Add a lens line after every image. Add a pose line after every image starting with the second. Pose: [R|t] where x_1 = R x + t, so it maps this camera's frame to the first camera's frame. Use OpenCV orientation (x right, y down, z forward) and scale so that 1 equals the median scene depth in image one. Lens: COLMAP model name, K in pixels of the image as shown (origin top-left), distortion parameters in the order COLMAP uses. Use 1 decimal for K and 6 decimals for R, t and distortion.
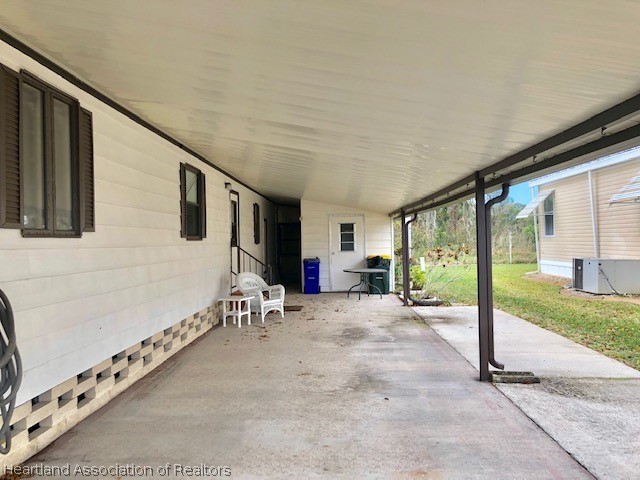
lens RADIAL K [[522.5, 0, 324.5], [0, 522.5, 238.2], [0, 0, 1]] dist [0.039414, -0.042404]
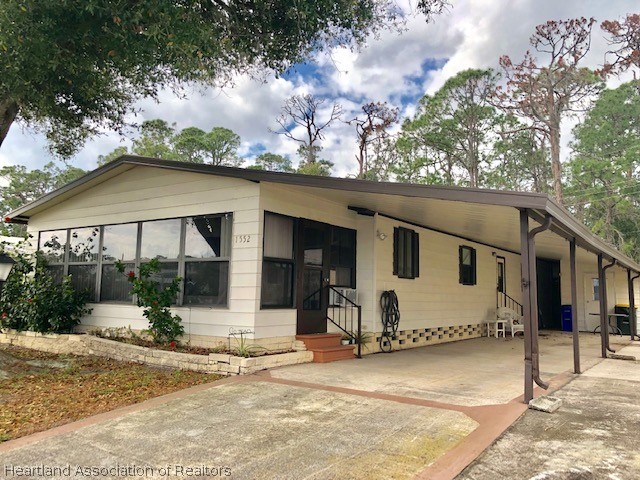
lens RADIAL K [[522.5, 0, 324.5], [0, 522.5, 238.2], [0, 0, 1]] dist [0.039414, -0.042404]
pose [[0.833661, -0.025317, -0.551696, 0.340436], [-0.032787, 0.994918, -0.095200, 0.030201], [0.551302, 0.097453, 0.828594, -0.801786]]
